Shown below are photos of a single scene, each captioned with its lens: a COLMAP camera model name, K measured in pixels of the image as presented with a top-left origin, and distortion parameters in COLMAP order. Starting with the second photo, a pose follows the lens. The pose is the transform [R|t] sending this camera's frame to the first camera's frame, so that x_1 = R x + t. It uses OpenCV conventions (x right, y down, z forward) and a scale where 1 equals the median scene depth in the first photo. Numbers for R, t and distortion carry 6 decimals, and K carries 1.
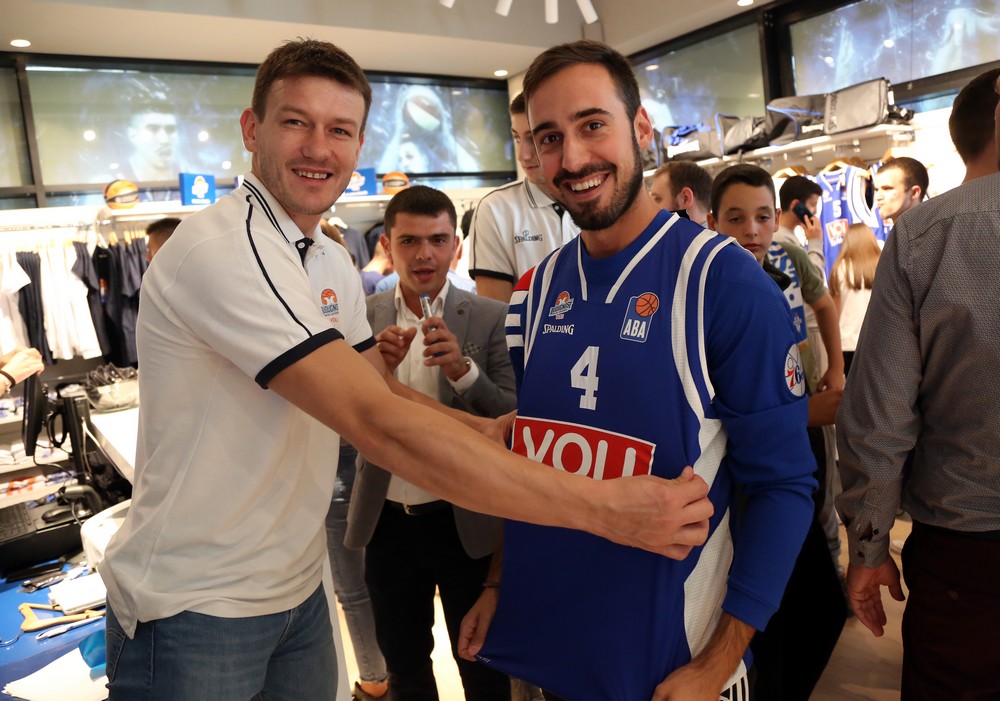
lens RADIAL K [[715.4, 0, 510.8], [0, 715.4, 345.9], [0, 0, 1]] dist [-0.134072, 0.061798]
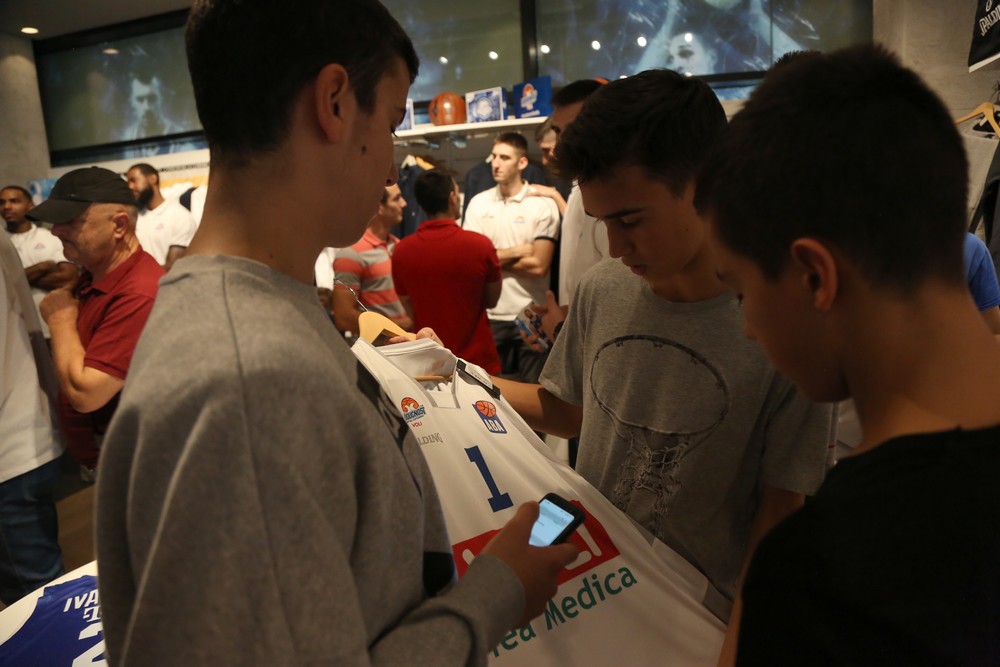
lens RADIAL K [[658.3, 0, 506.5], [0, 658.3, 338.9], [0, 0, 1]] dist [-0.129046, 0.056678]
pose [[0.610385, 0.216094, -0.762059, 0.346695], [-0.111748, 0.975938, 0.187236, -0.117405], [0.784183, -0.029128, 0.619846, 0.589047]]
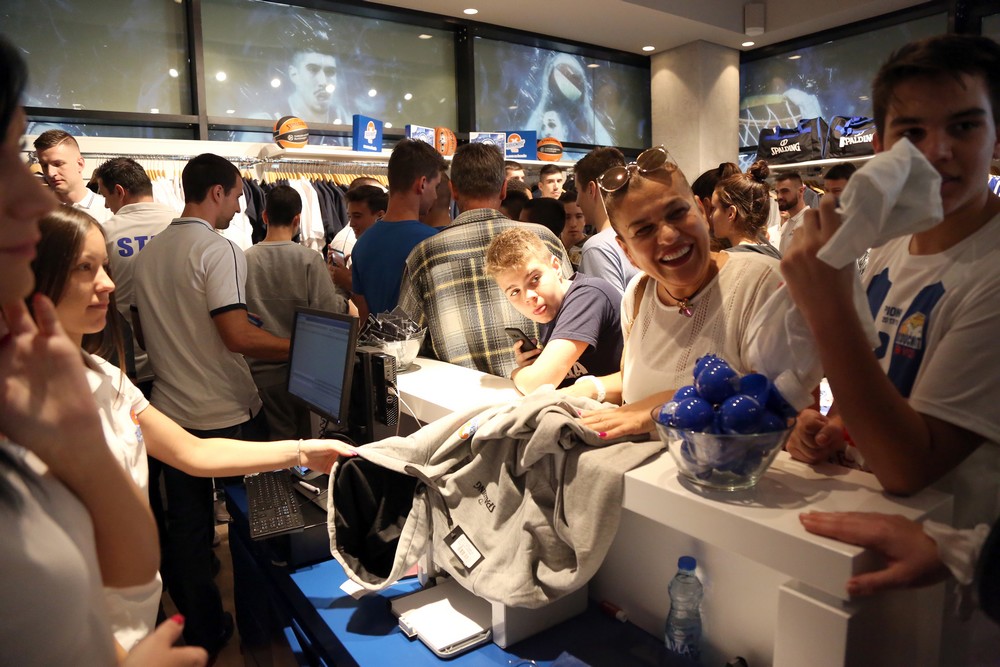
lens RADIAL K [[668.1, 0, 502.9], [0, 668.1, 336.4], [0, 0, 1]] dist [-0.126851, 0.066509]
pose [[0.996206, 0.083613, -0.024119, -0.203798], [-0.083024, 0.996247, 0.024462, 0.010128], [0.026074, -0.022367, 0.999410, 0.093855]]
